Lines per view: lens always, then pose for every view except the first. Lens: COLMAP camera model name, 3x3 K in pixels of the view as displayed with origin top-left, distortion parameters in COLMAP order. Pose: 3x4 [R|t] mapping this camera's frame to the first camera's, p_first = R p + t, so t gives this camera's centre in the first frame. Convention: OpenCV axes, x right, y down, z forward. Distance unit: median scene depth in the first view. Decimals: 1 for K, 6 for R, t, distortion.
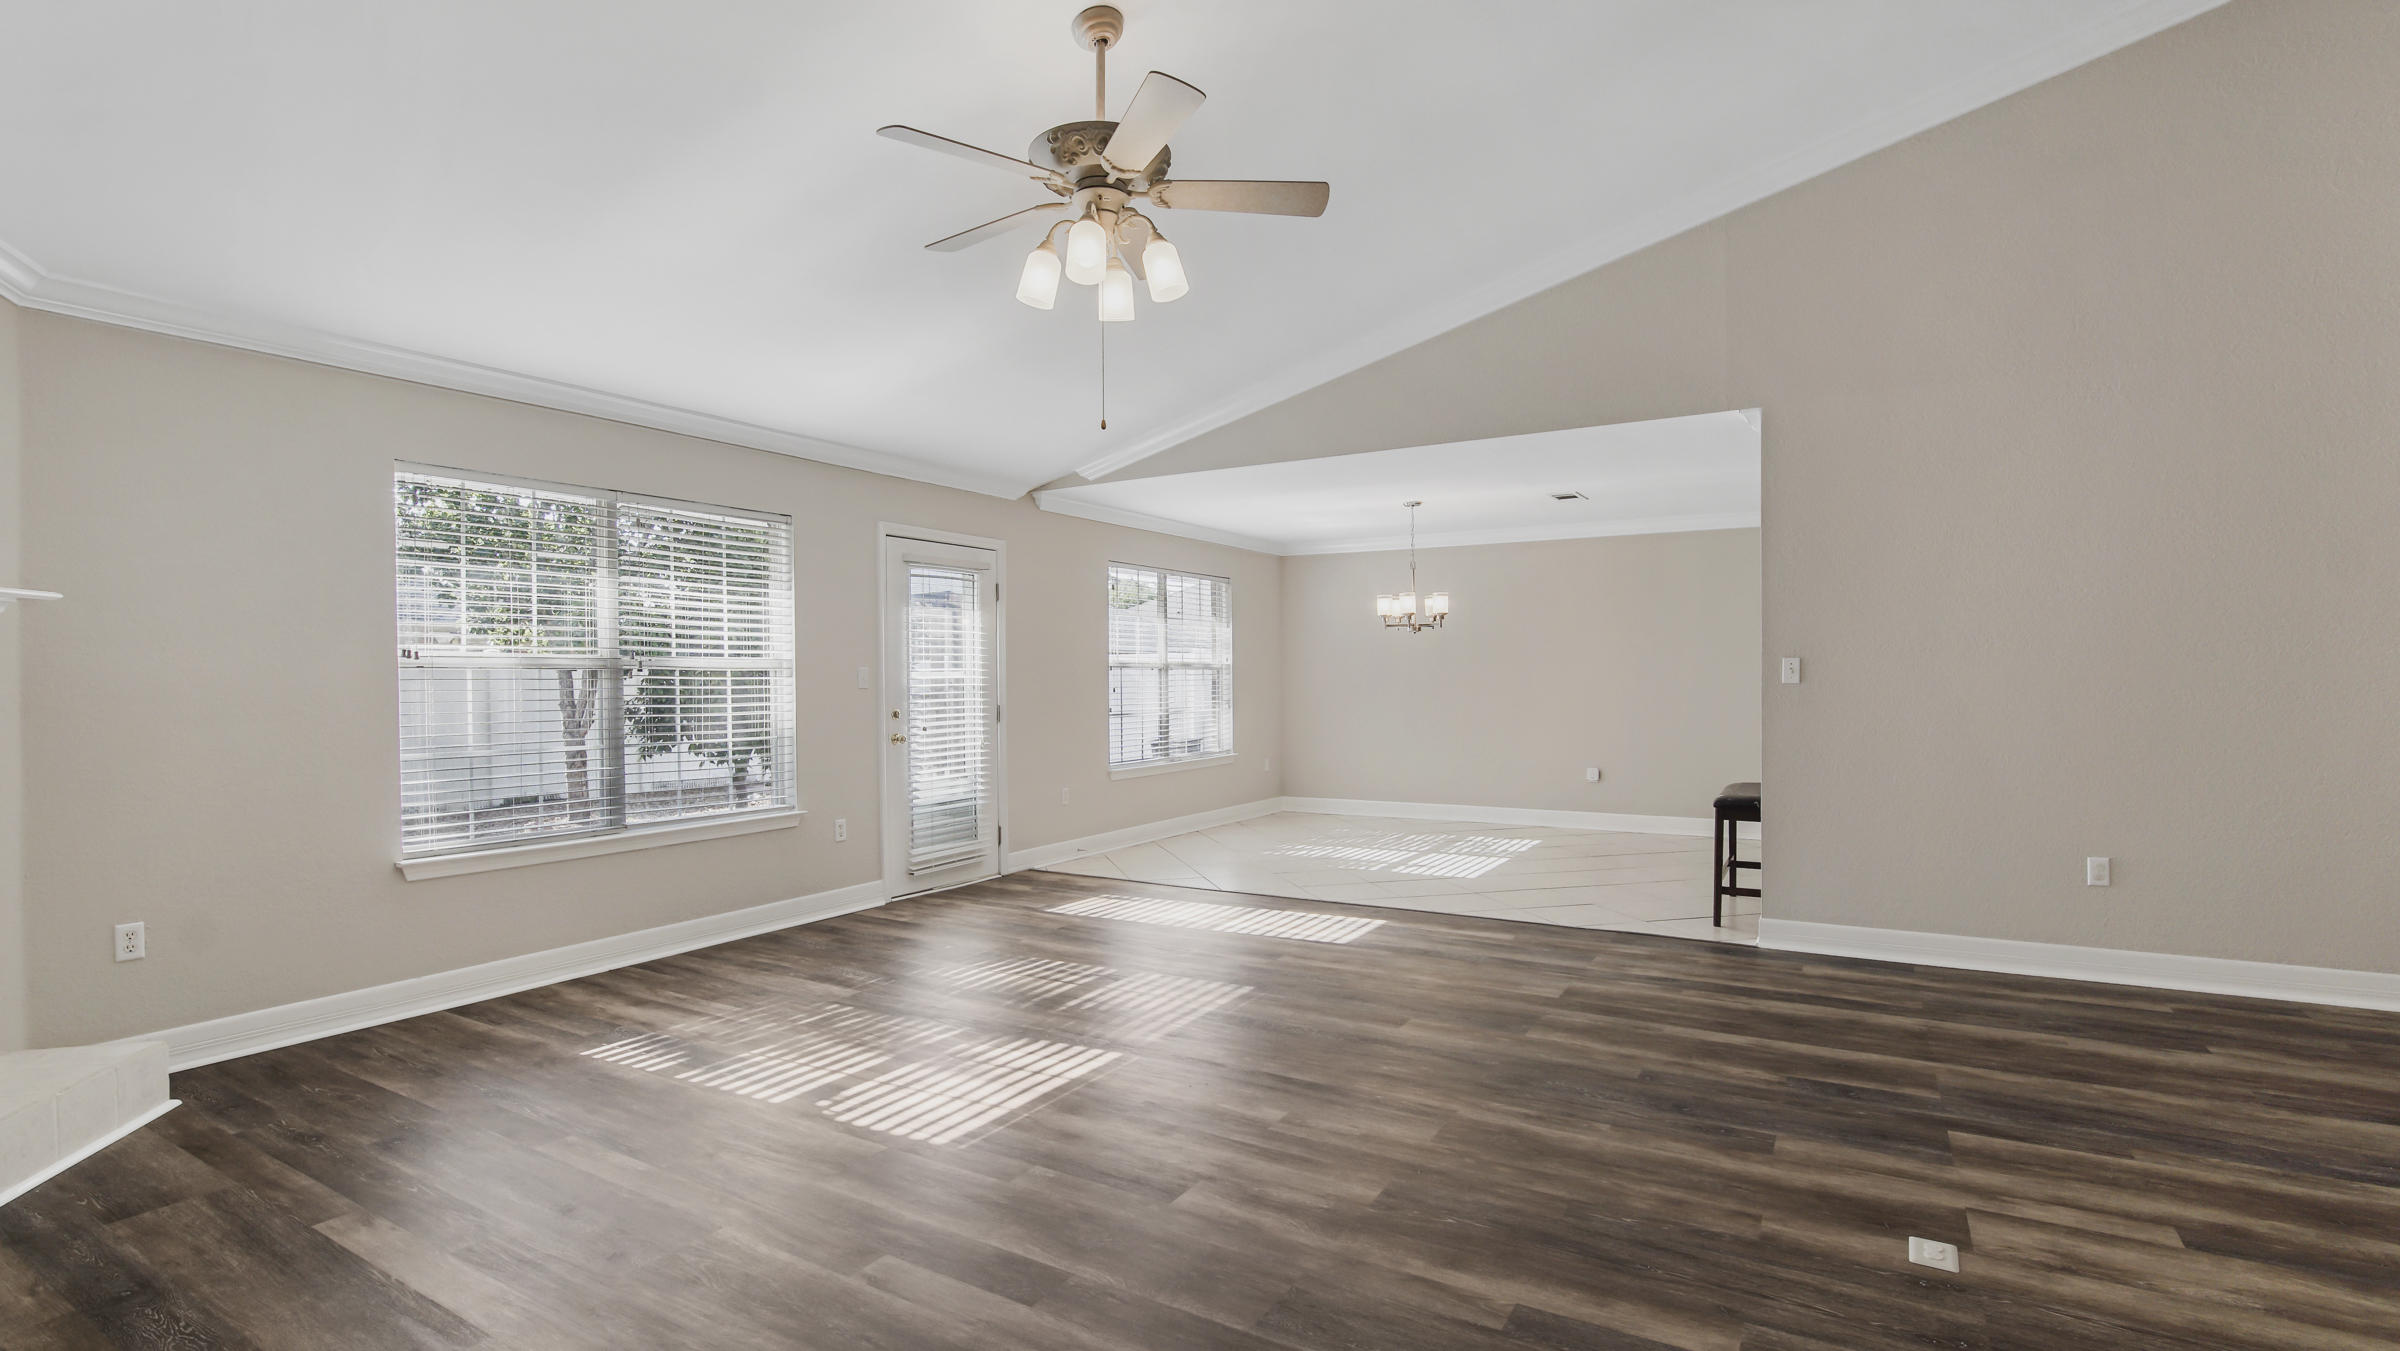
lens RADIAL K [[1072.4, 0, 1158.3], [0, 1072.4, 698.0], [0, 0, 1]] dist [-0.008406, -0.003528]
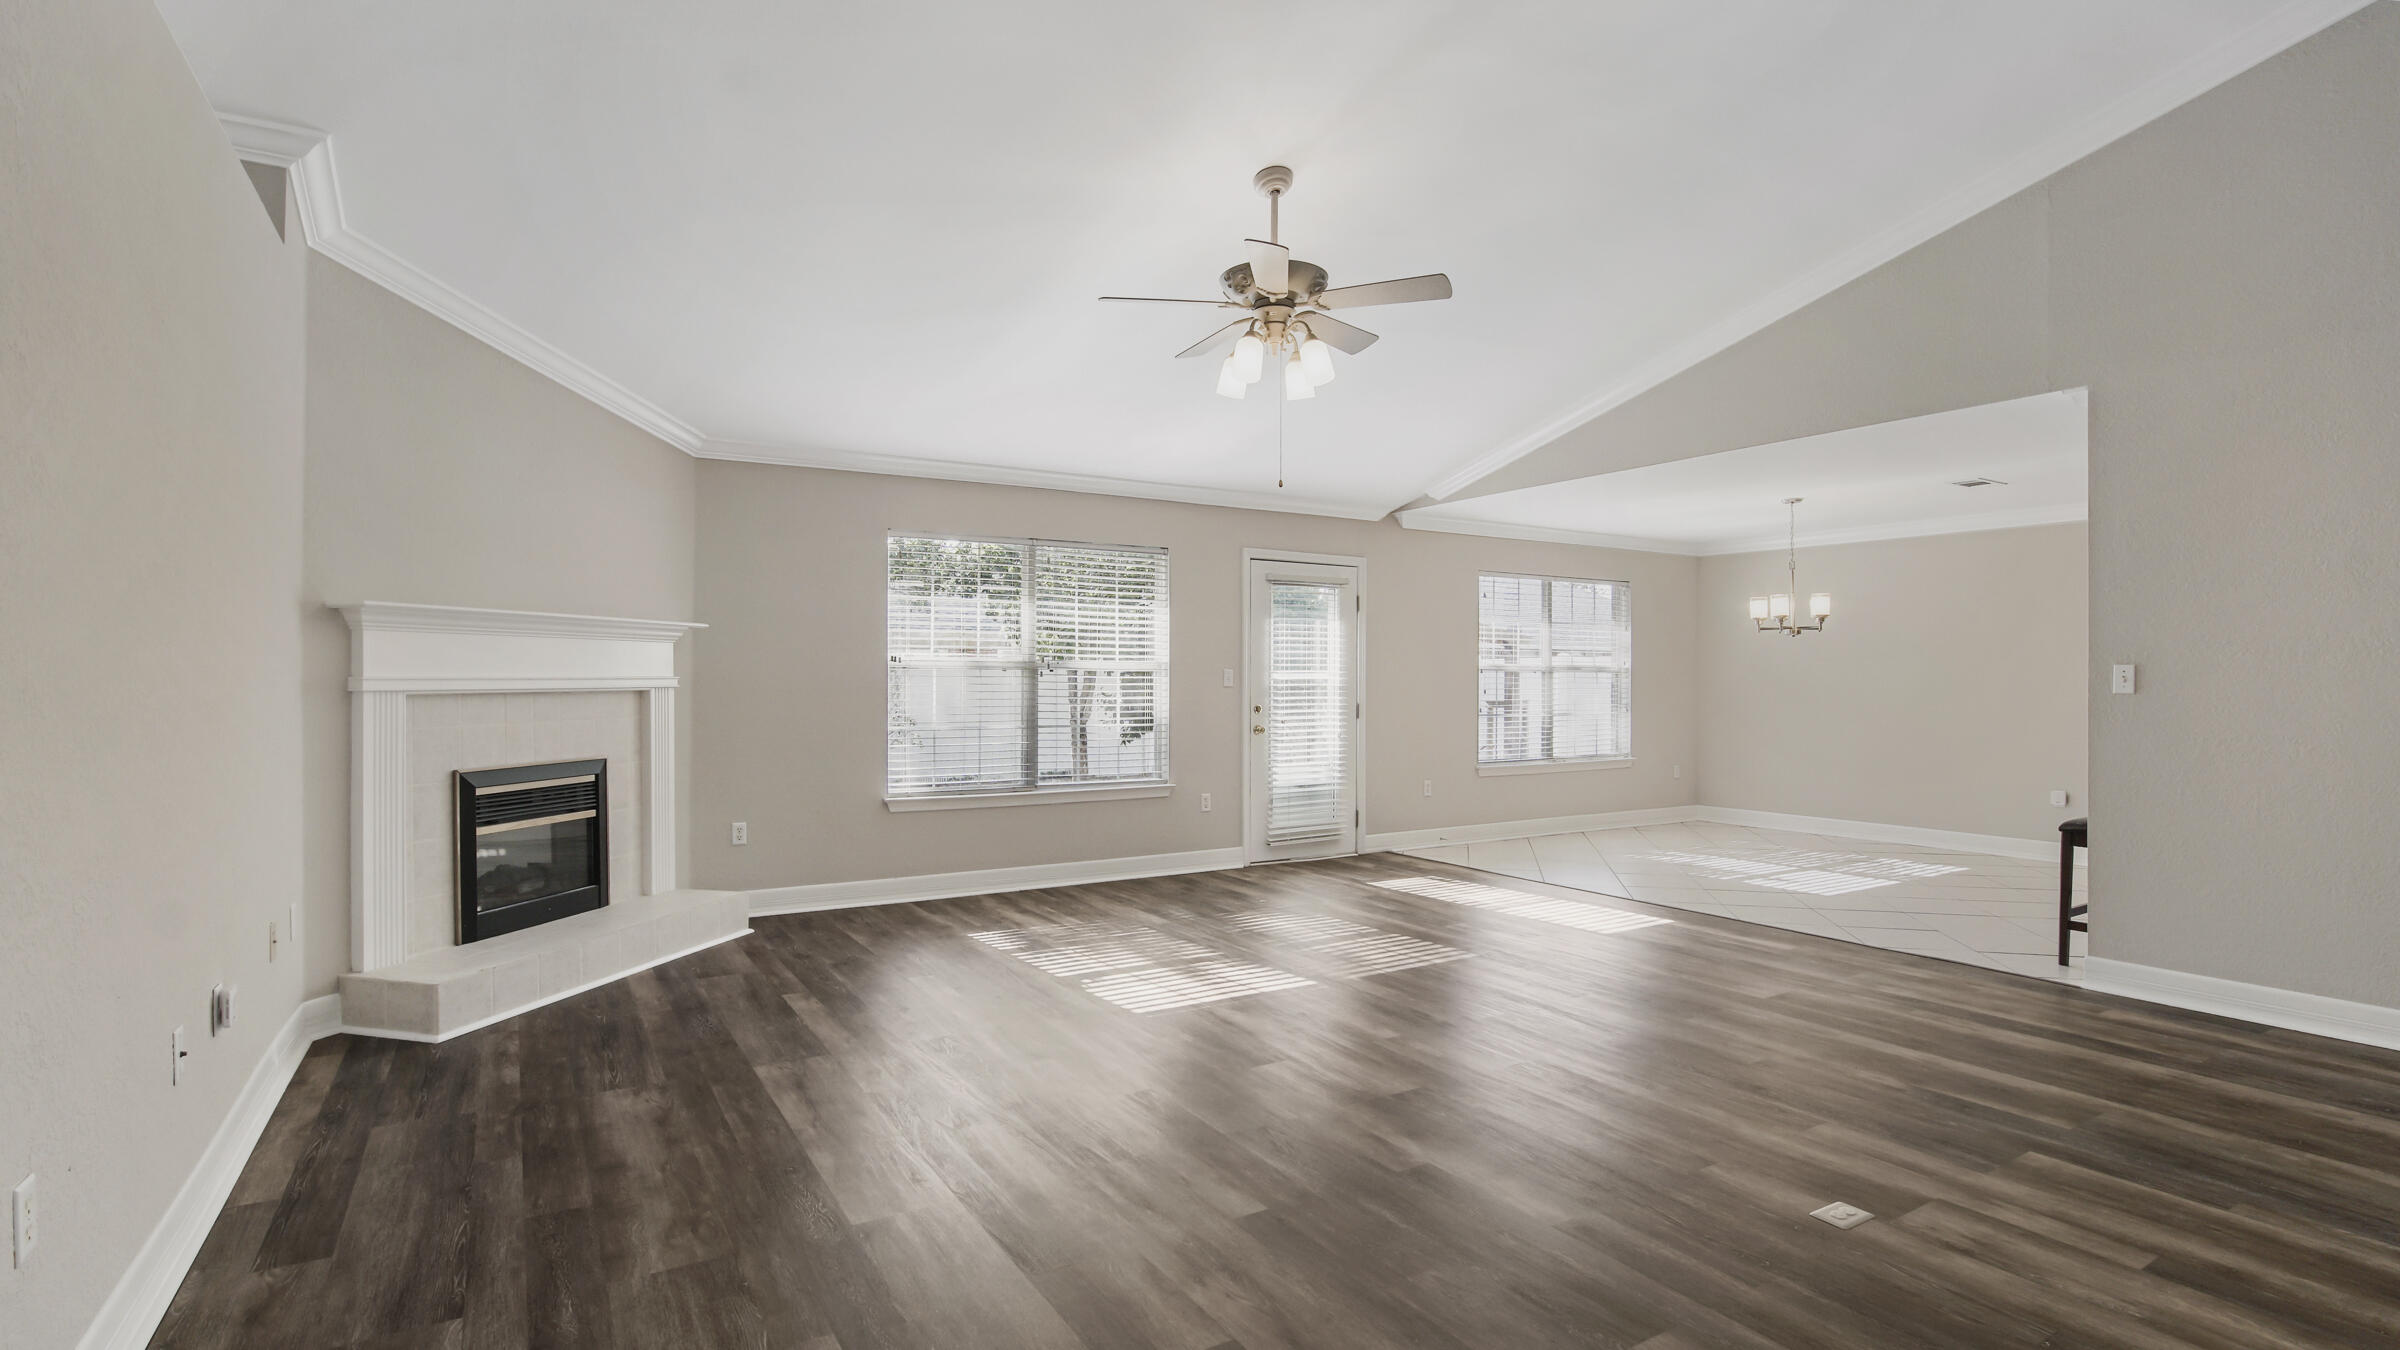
lens RADIAL K [[1072.4, 0, 1186.1], [0, 1072.4, 688.3], [0, 0, 1]] dist [-0.008406, -0.003528]
pose [[0.894280, 0.013194, -0.447313, 0.348342], [-0.017388, 0.999835, -0.005271, -0.000242], [0.447170, 0.012492, 0.894362, -0.164299]]
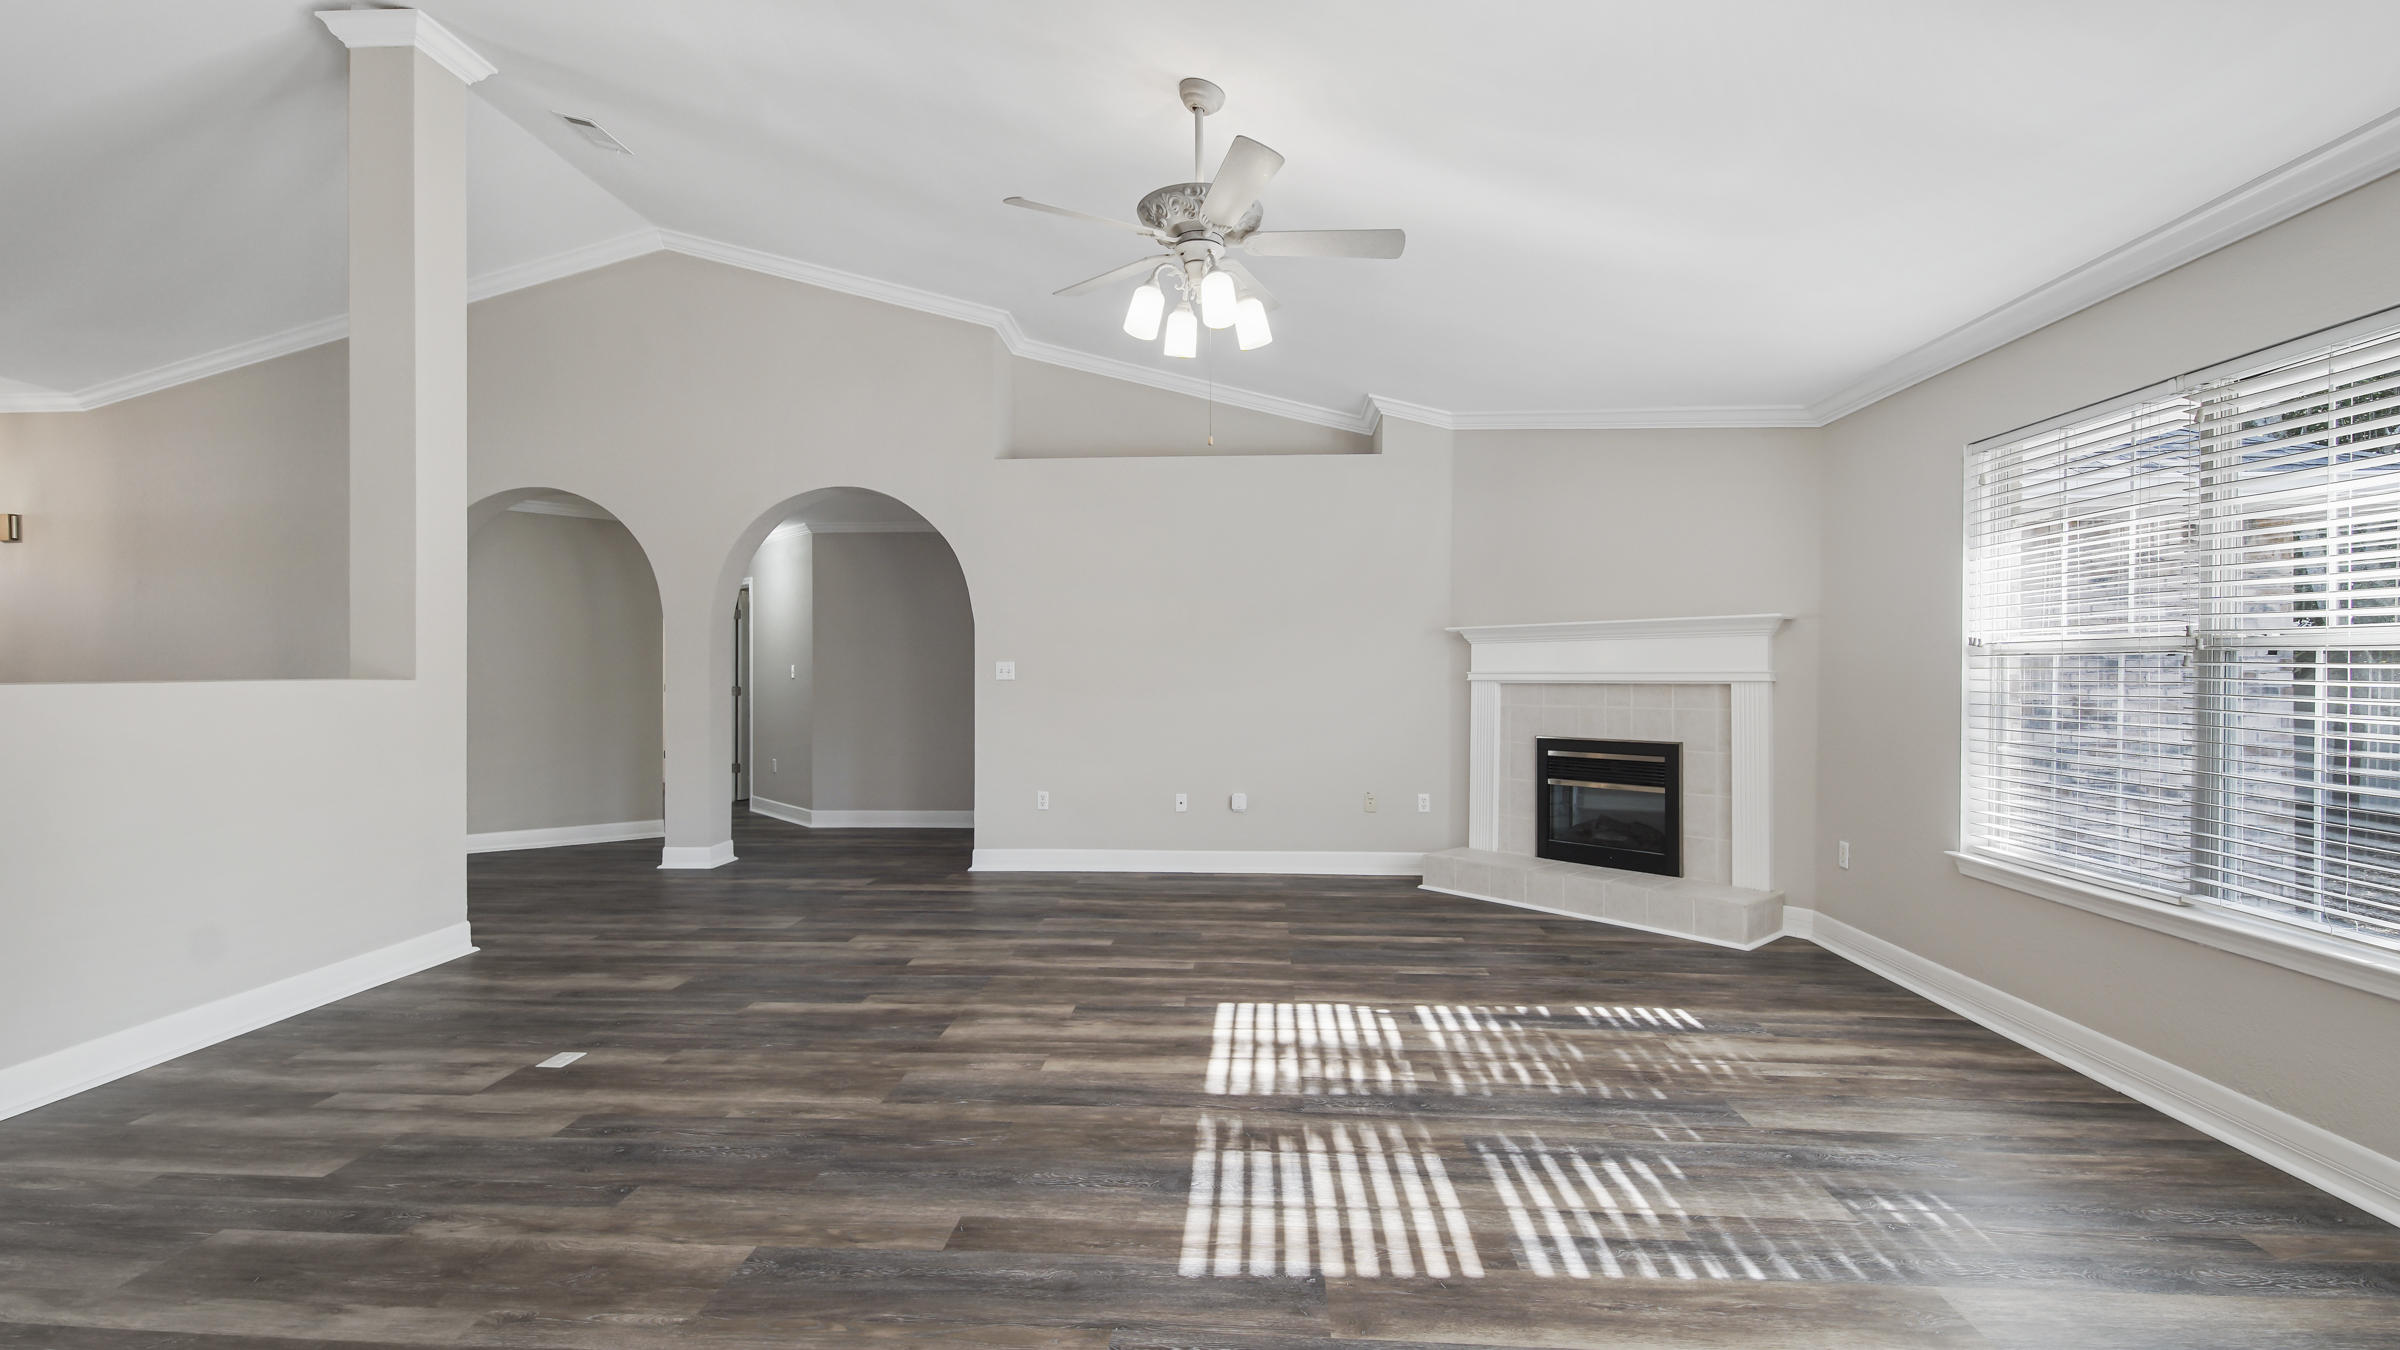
lens RADIAL K [[1072.4, 0, 1208.8], [0, 1072.4, 682.8], [0, 0, 1]] dist [-0.008406, -0.003528]
pose [[-0.865378, 0.007188, -0.501068, 0.394207], [-0.008433, 0.999547, 0.028902, -0.026939], [0.501049, 0.029237, -0.864925, 1.542095]]
